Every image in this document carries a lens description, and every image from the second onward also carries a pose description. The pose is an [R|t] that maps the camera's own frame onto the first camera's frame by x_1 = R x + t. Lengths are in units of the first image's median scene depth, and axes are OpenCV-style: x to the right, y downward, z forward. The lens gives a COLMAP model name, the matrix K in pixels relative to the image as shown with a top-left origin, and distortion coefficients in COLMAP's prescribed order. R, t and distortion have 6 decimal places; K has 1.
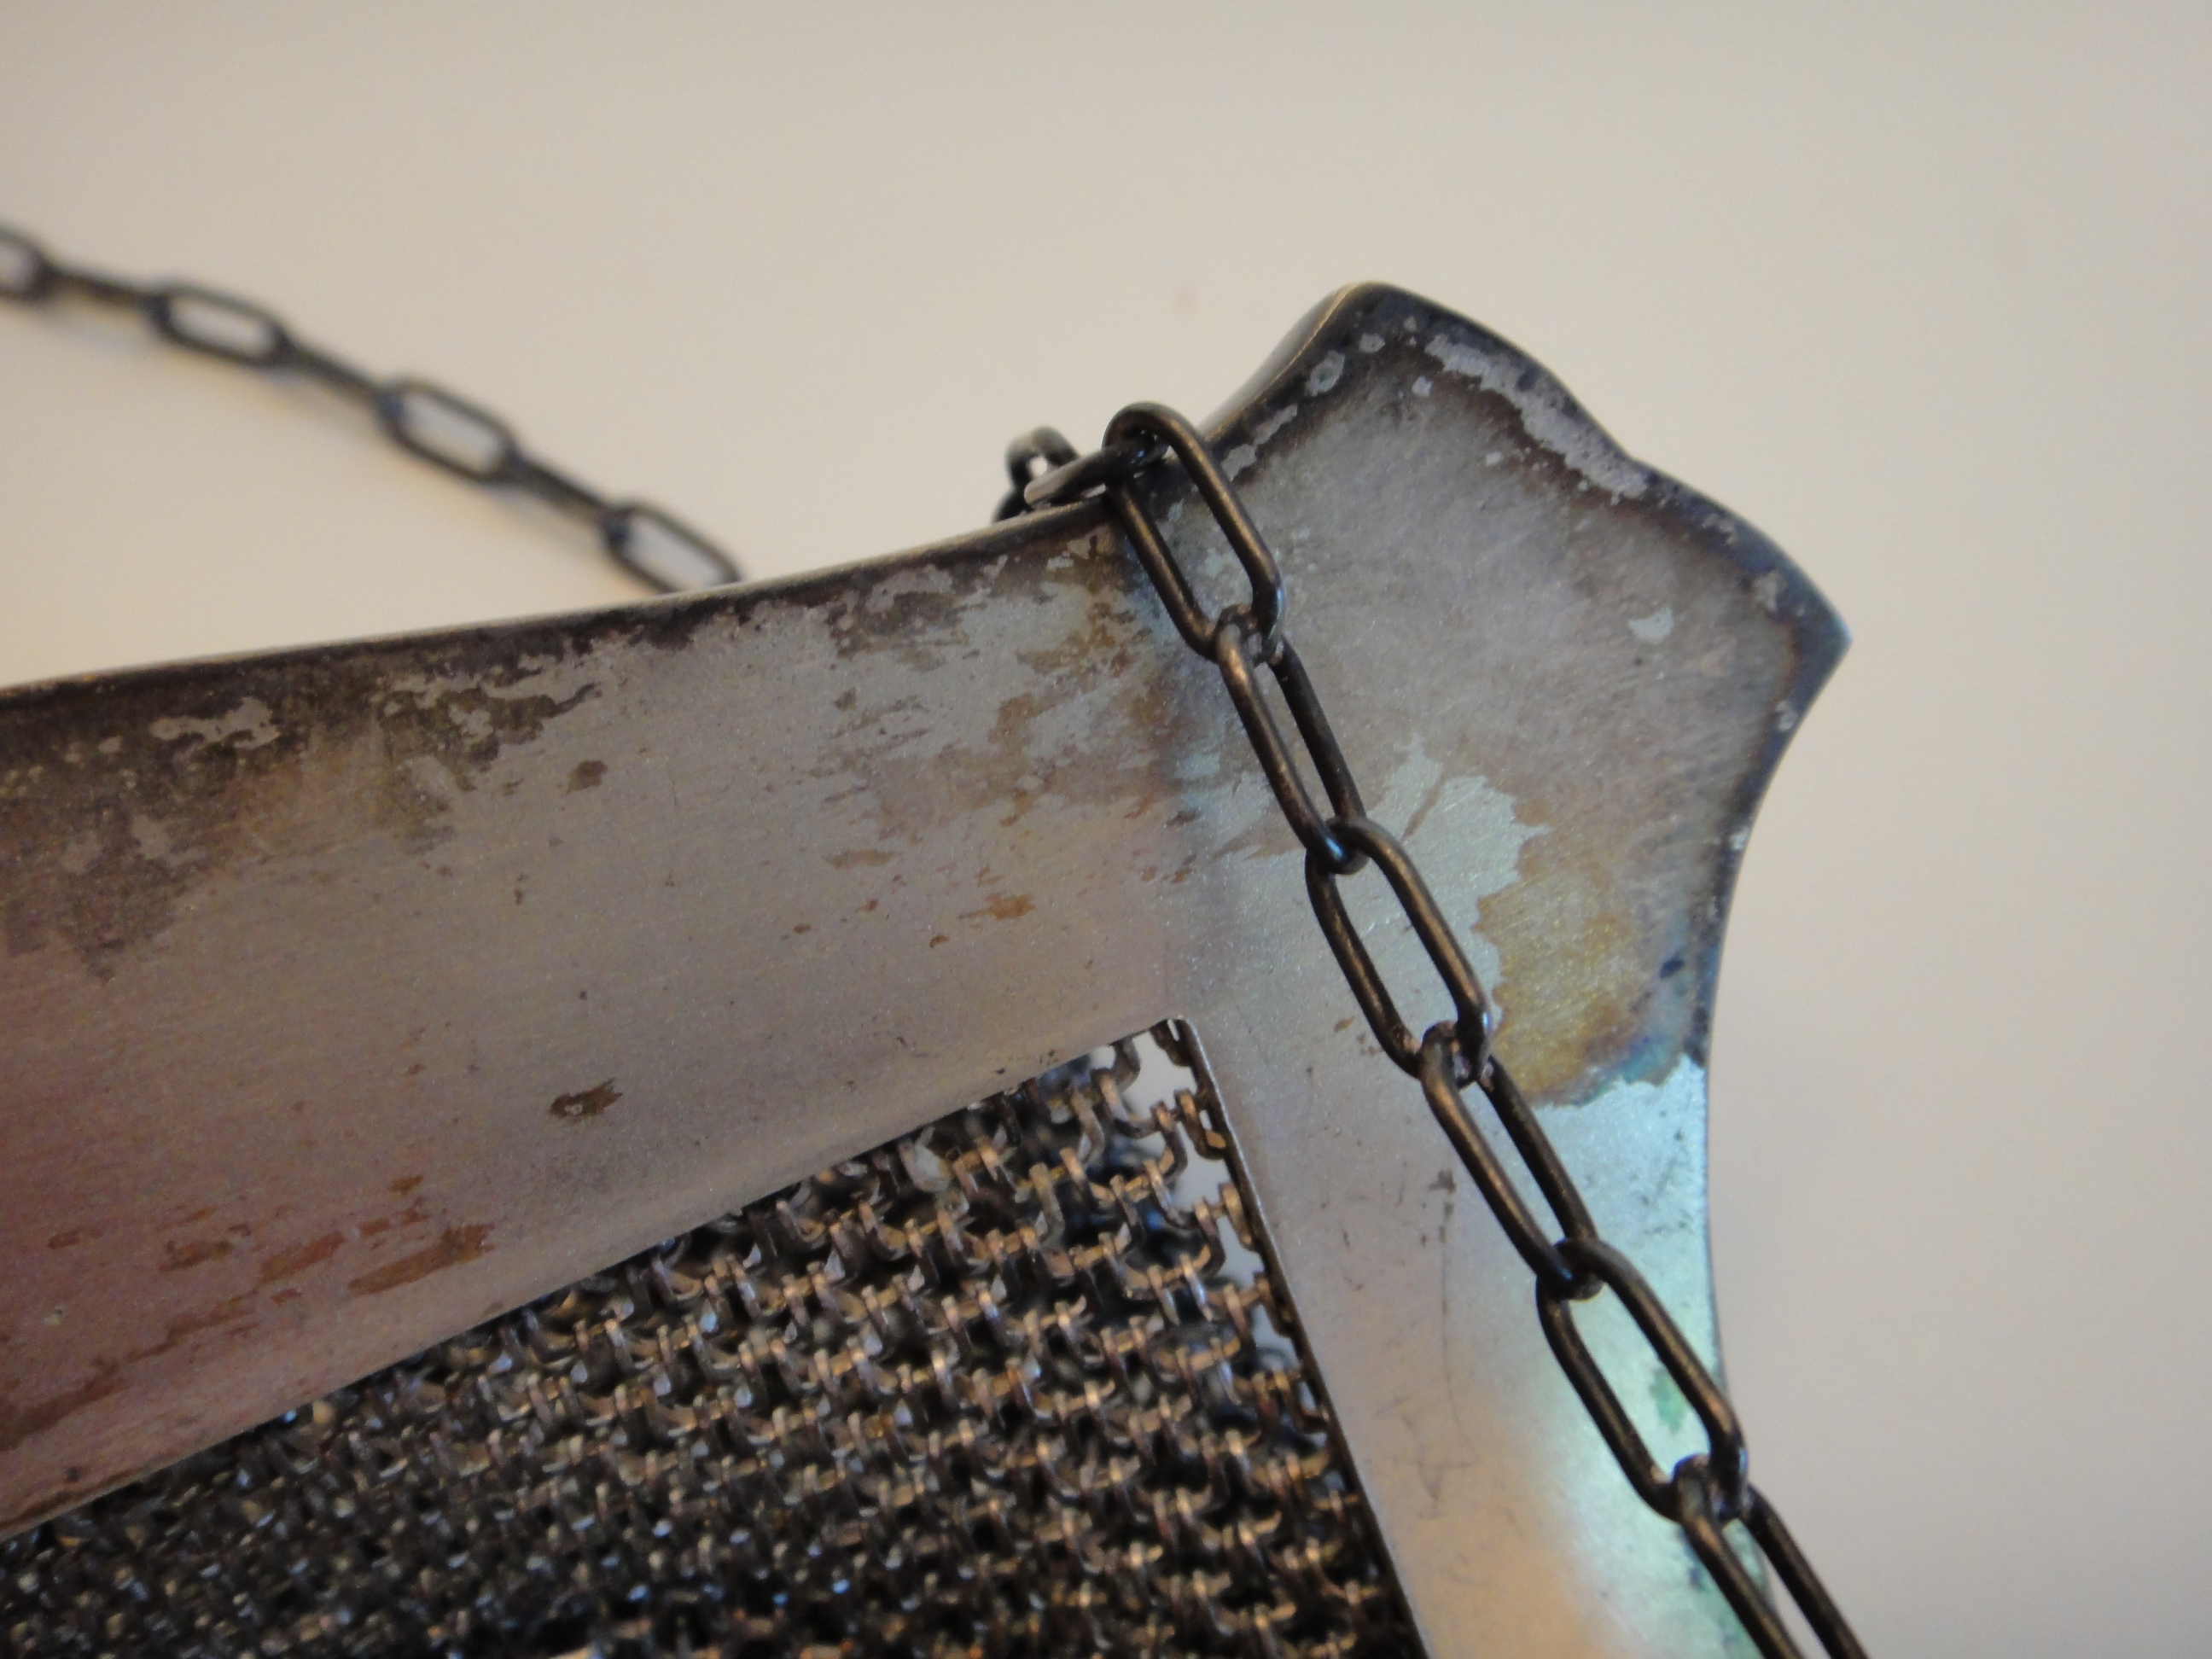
lens RADIAL K [[2640.1, 0, 1106.0], [0, 2640.1, 829.5], [0, 0, 1]] dist [0.025538, -0.025784]
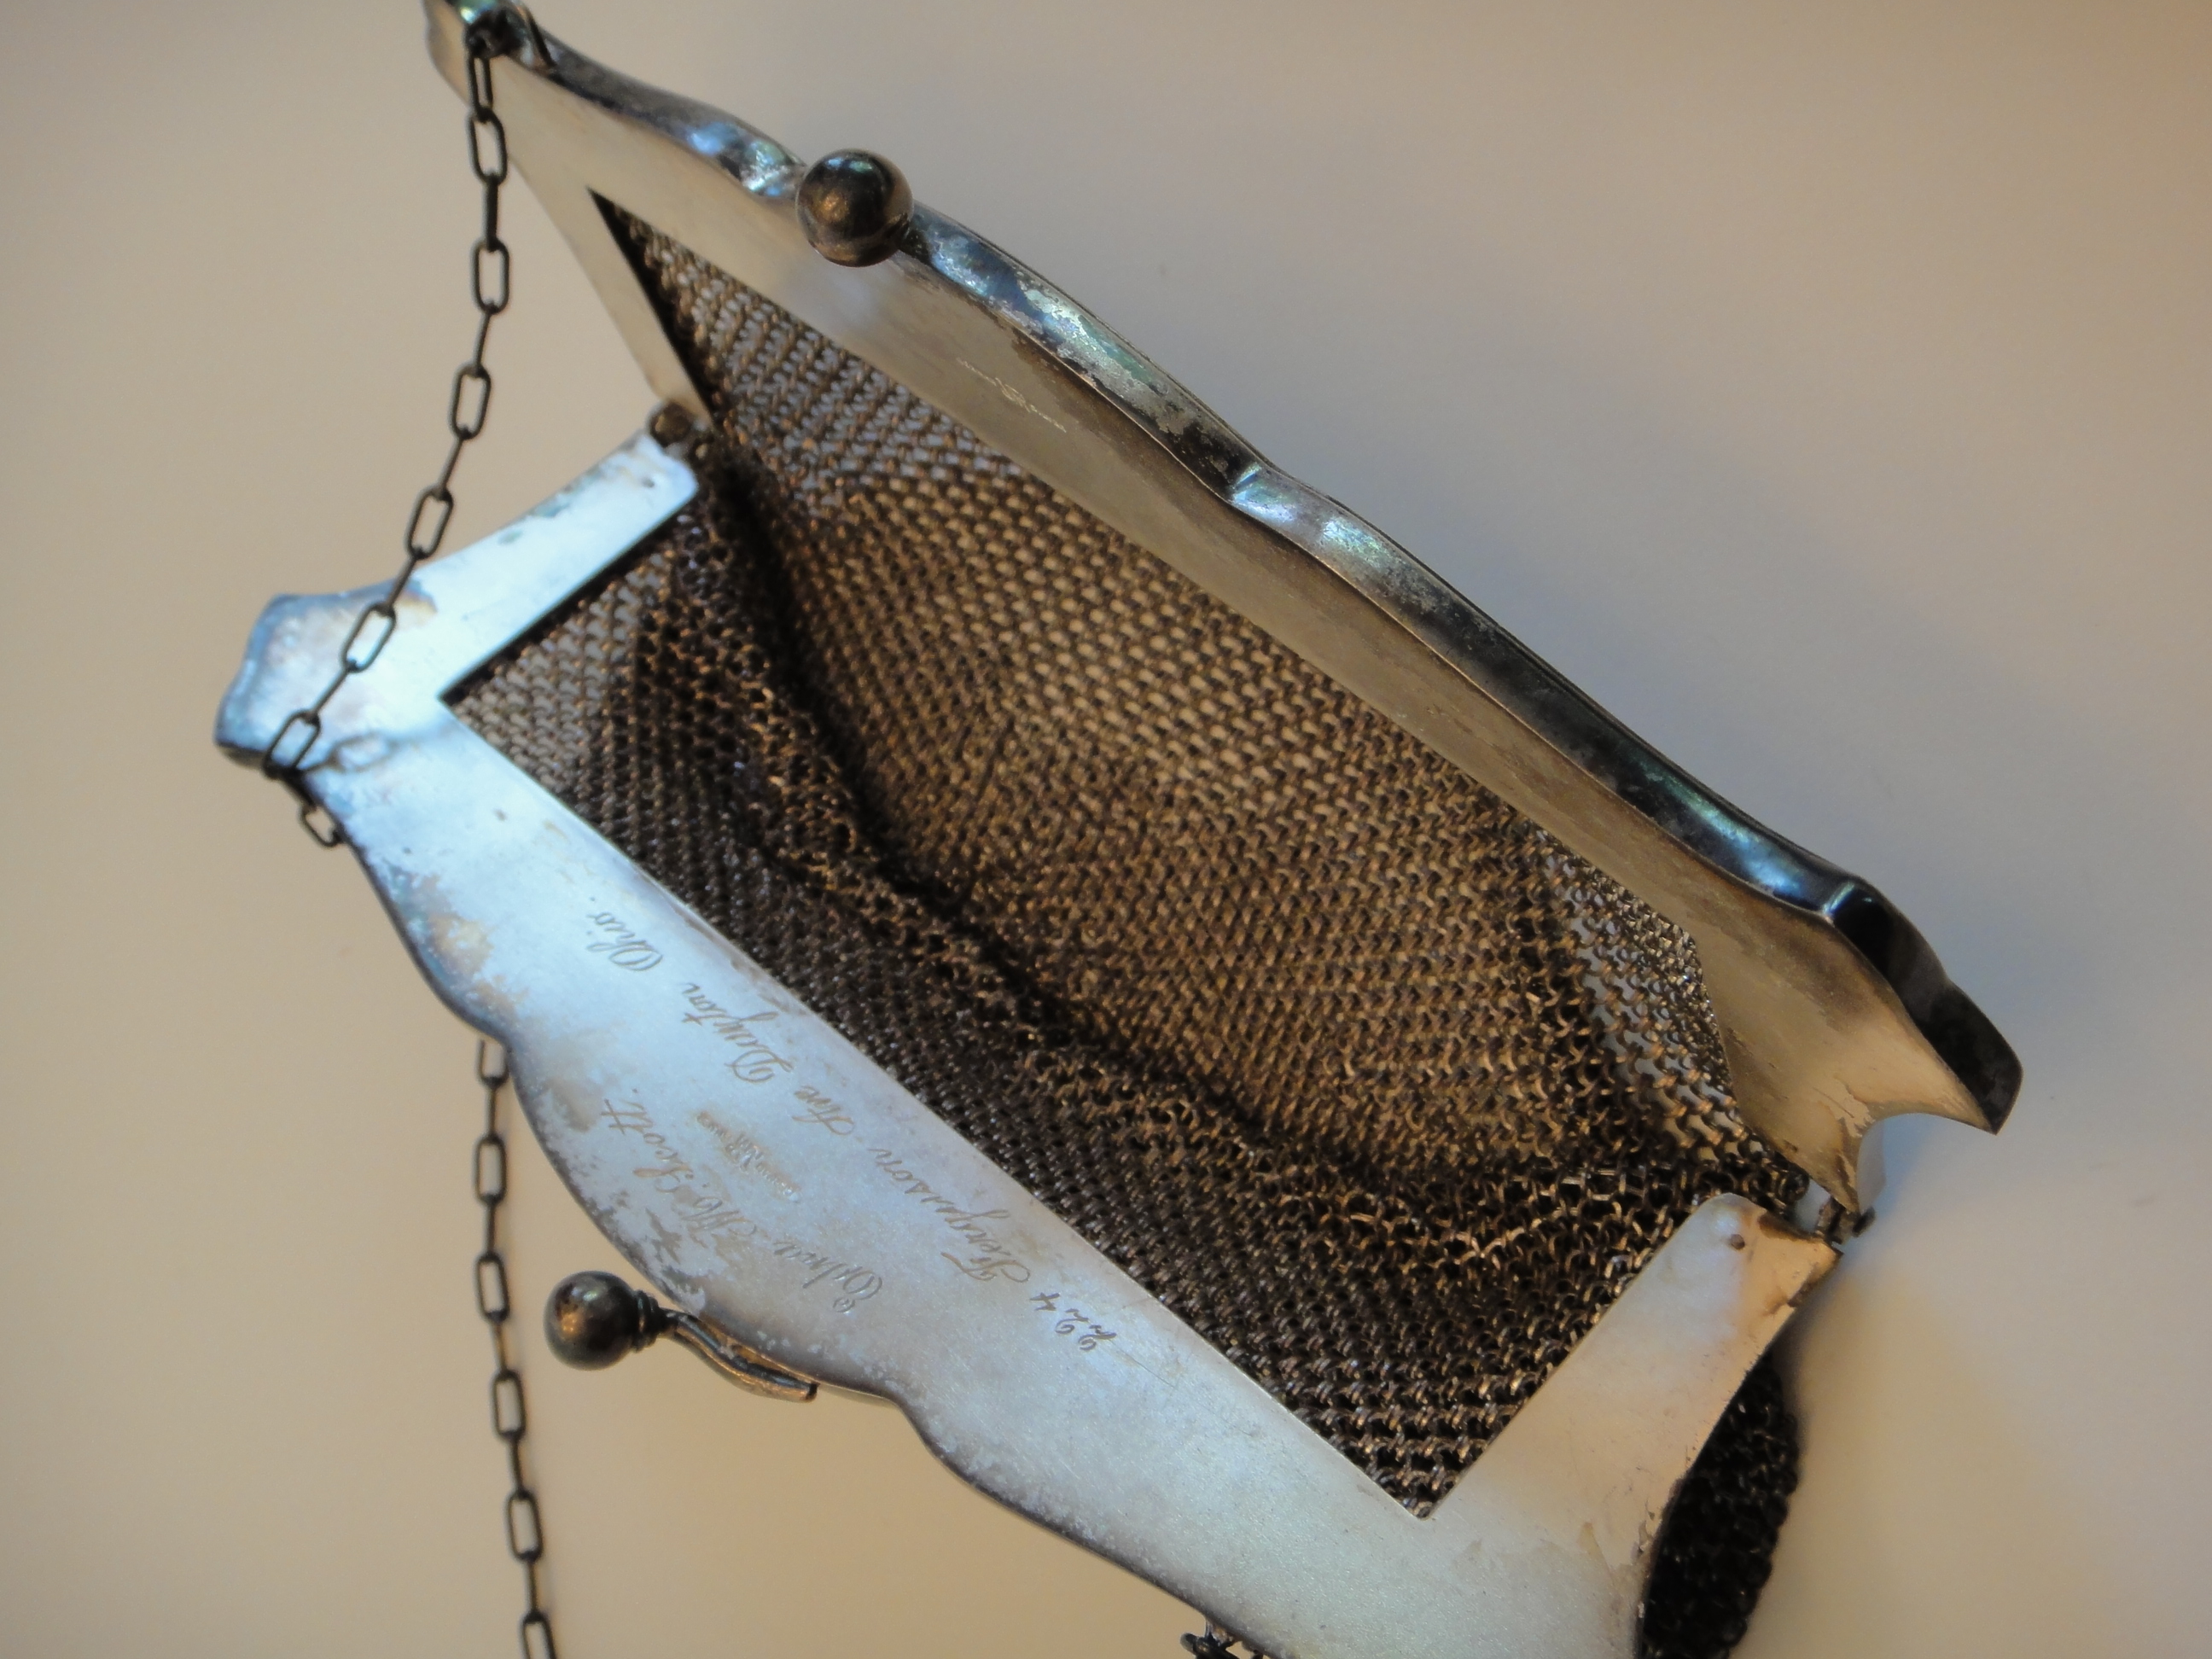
lens RADIAL K [[2640.1, 0, 1106.0], [0, 2640.1, 829.5], [0, 0, 1]] dist [0.025538, -0.025784]
pose [[-0.437360, -0.835292, 0.333172, -1.652170], [0.891579, -0.451157, 0.039297, 0.643255], [0.117488, 0.314236, 0.942047, -2.072166]]
